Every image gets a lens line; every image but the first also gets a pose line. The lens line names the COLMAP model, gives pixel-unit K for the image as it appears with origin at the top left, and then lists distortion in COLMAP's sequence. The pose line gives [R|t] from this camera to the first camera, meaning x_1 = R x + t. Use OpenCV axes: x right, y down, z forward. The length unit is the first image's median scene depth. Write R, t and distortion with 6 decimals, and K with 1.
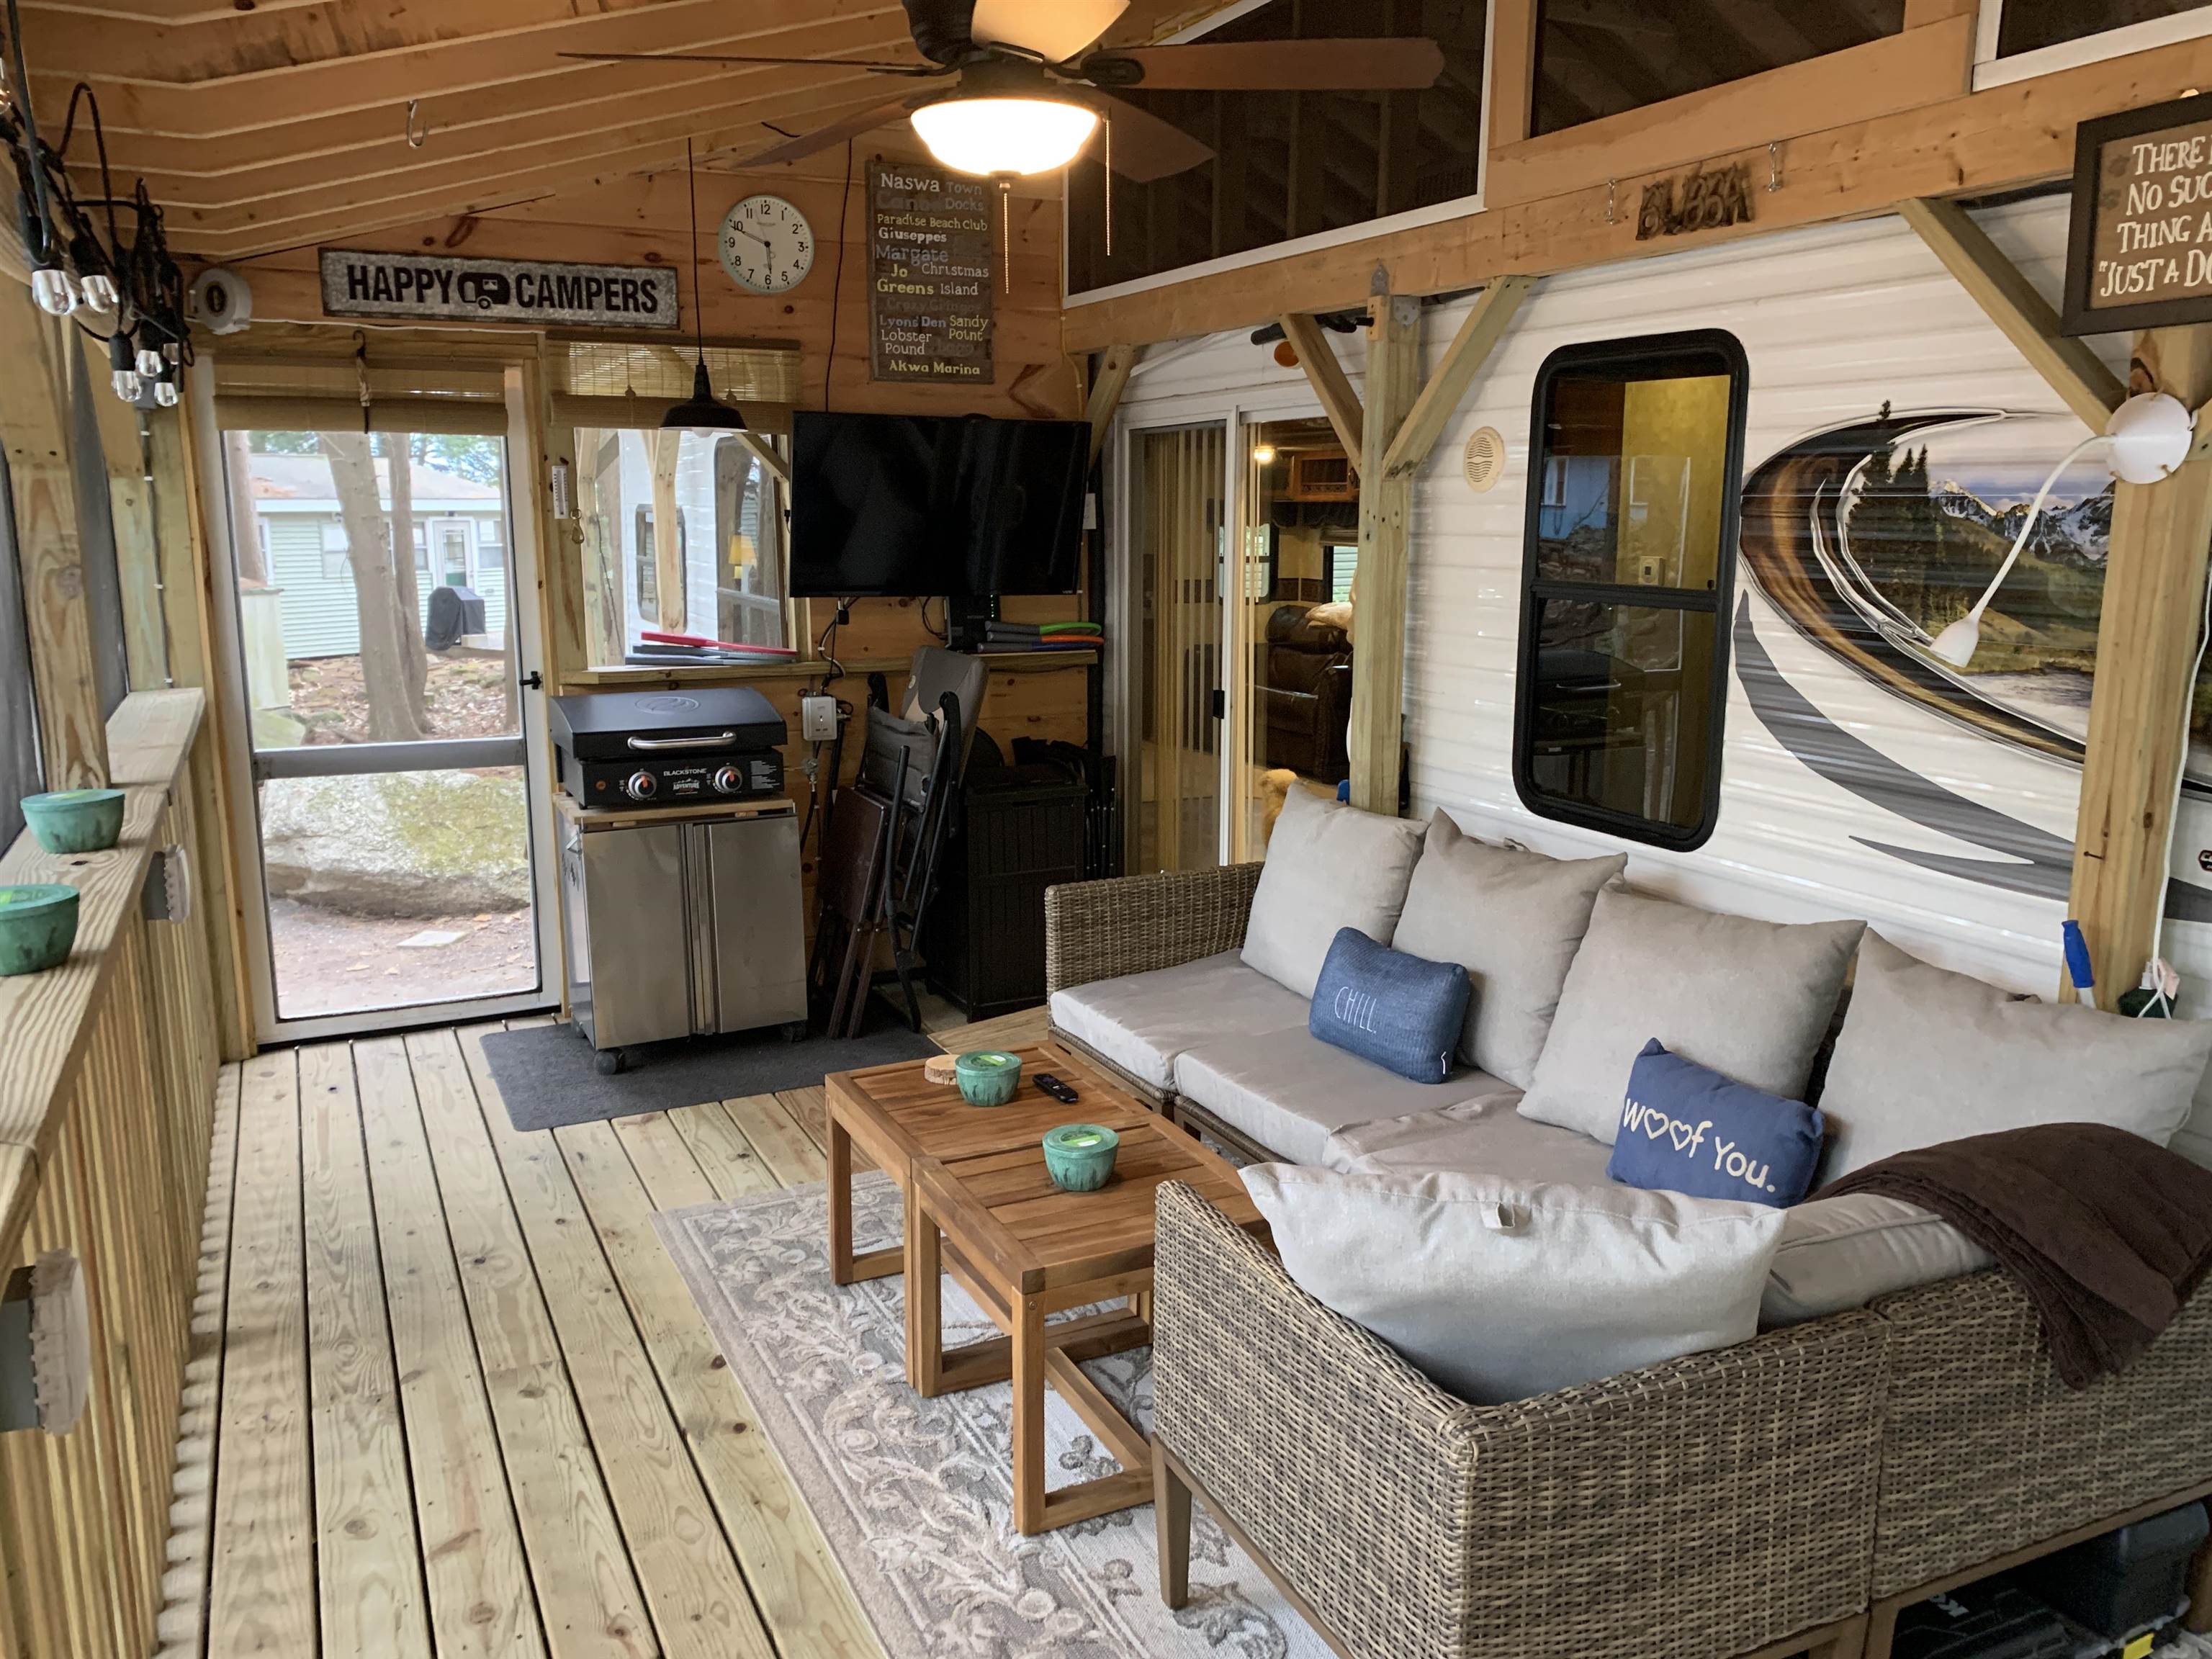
lens RADIAL K [[1709.6, 0, 1106.0], [0, 1709.6, 829.5], [0, 0, 1]] dist [-0.008875, -0.007160]
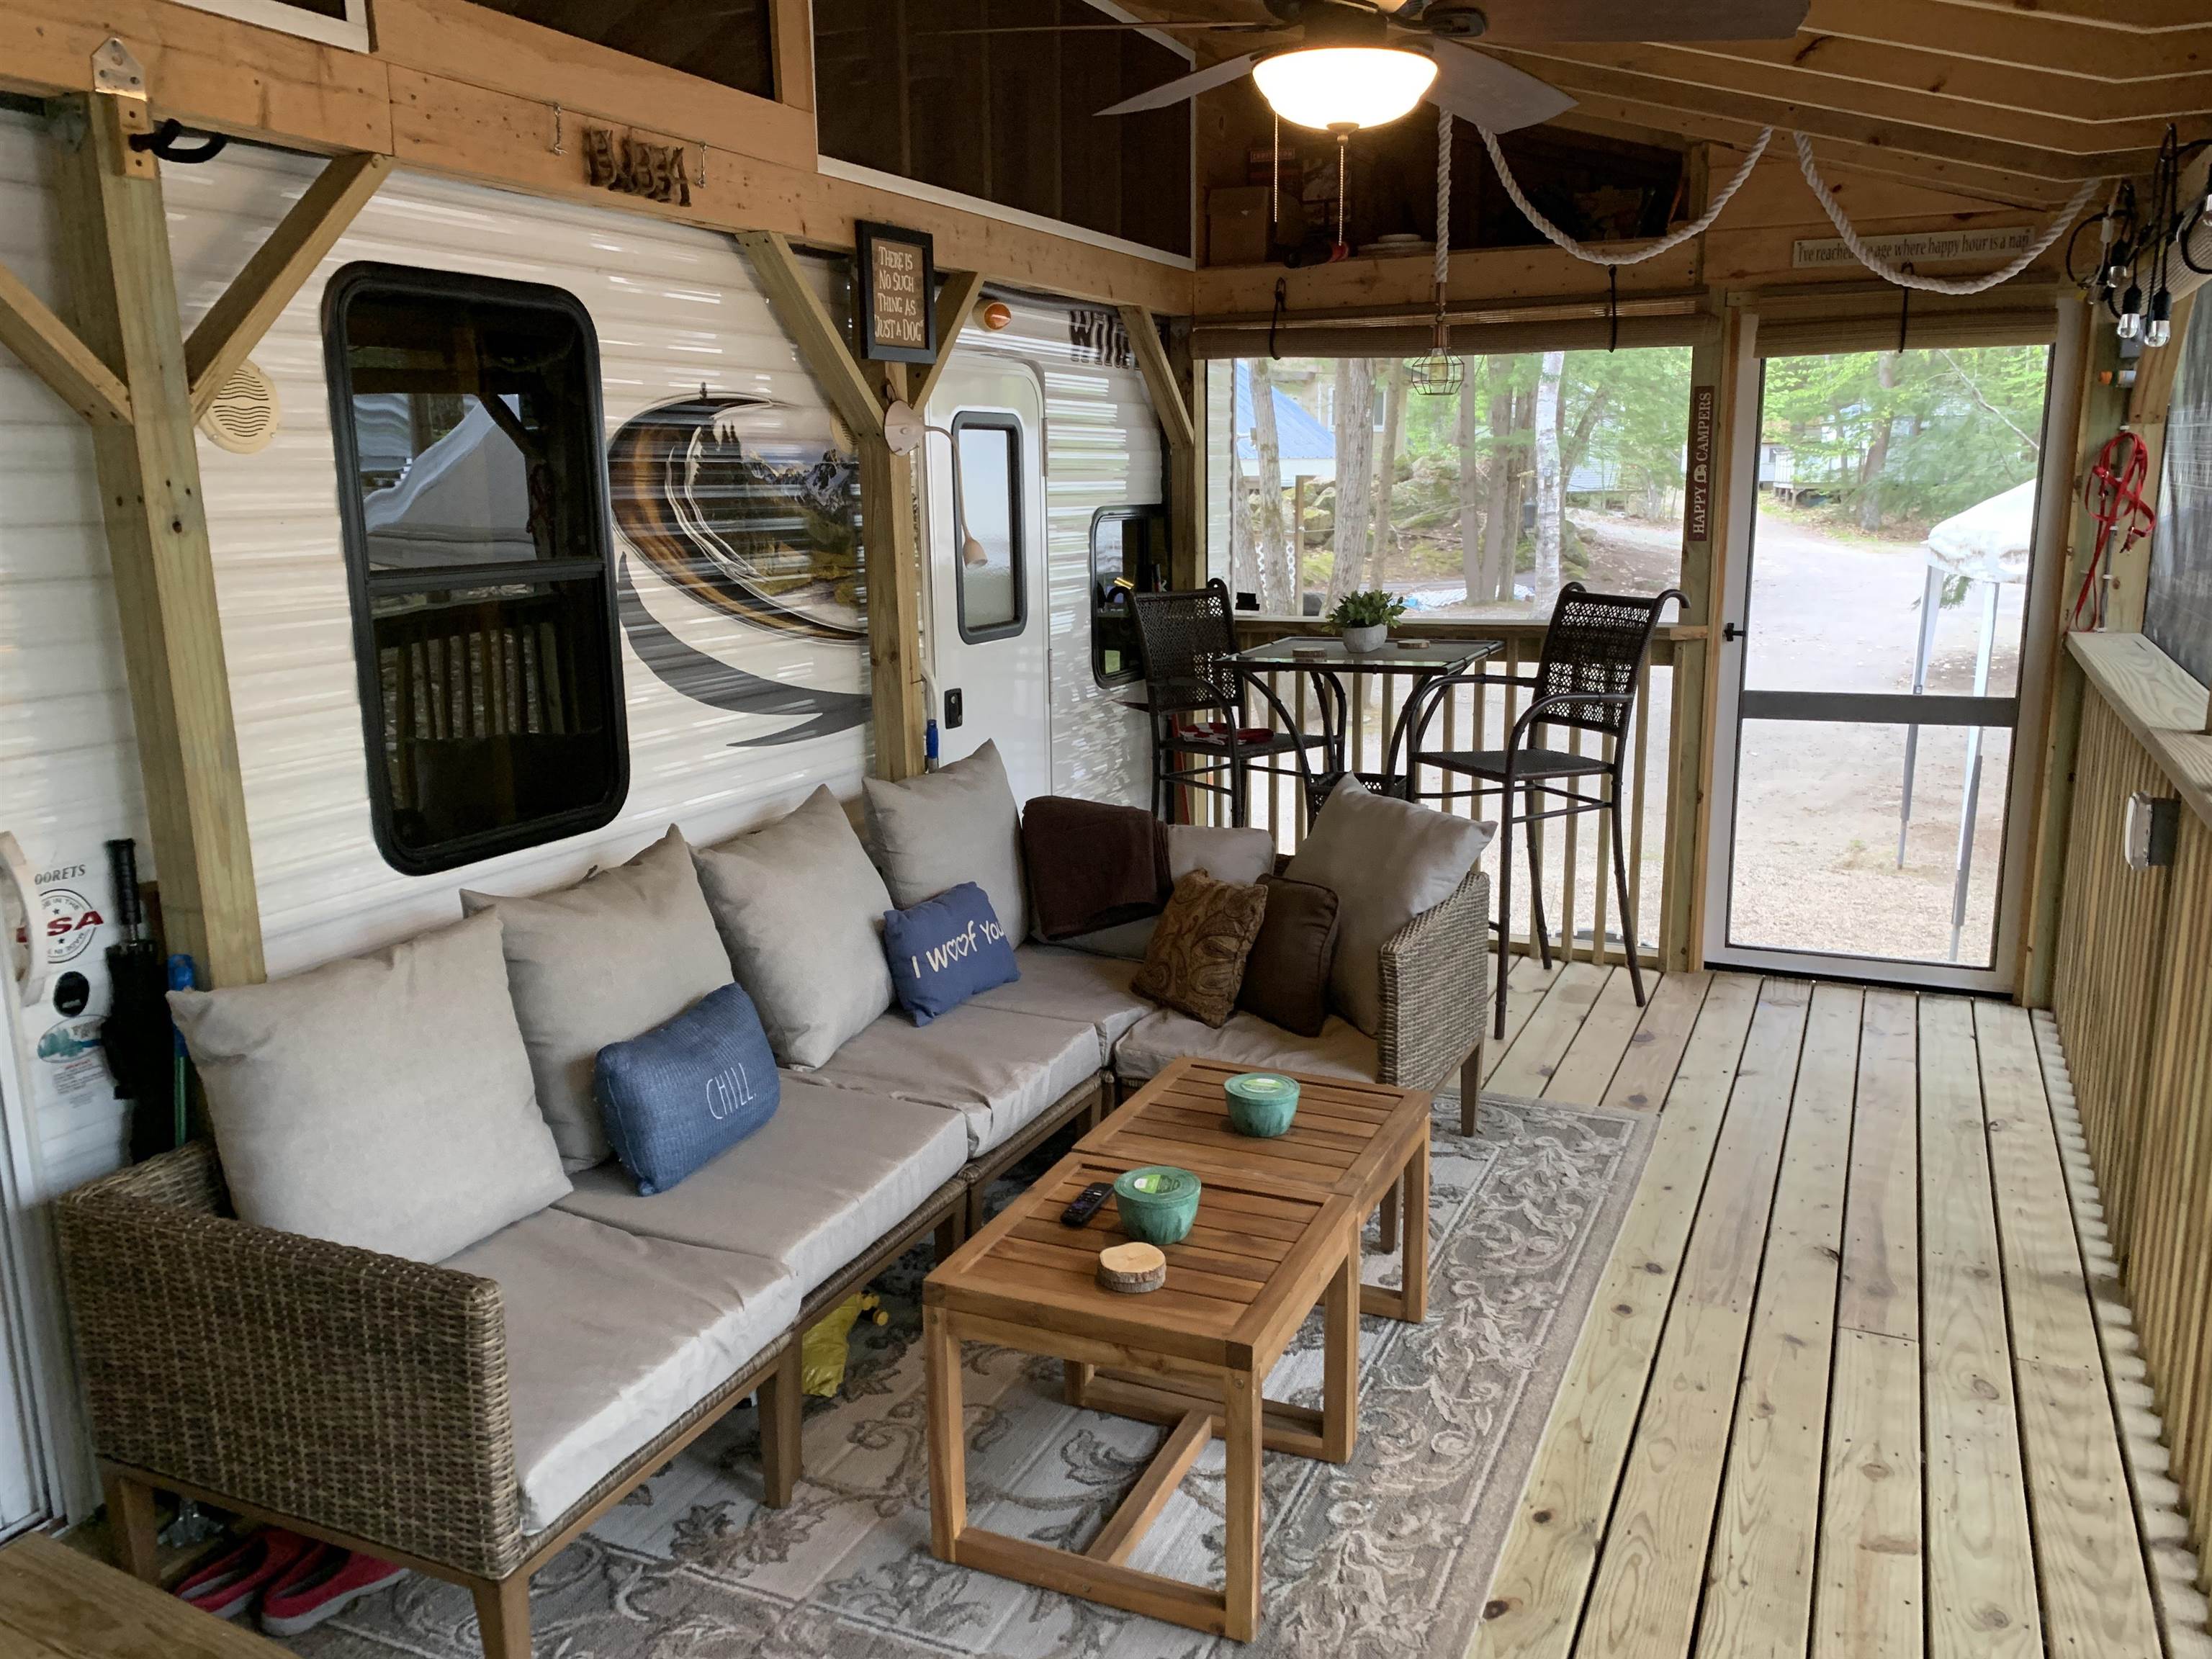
lens RADIAL K [[1706.3, 0, 1106.0], [0, 1706.3, 829.5], [0, 0, 1]] dist [0.008945, -0.008329]
pose [[-0.643313, -0.150956, 0.750573, -0.660586], [0.153545, 0.935011, 0.319653, -0.287021], [-0.750048, 0.320884, -0.578327, 1.527125]]
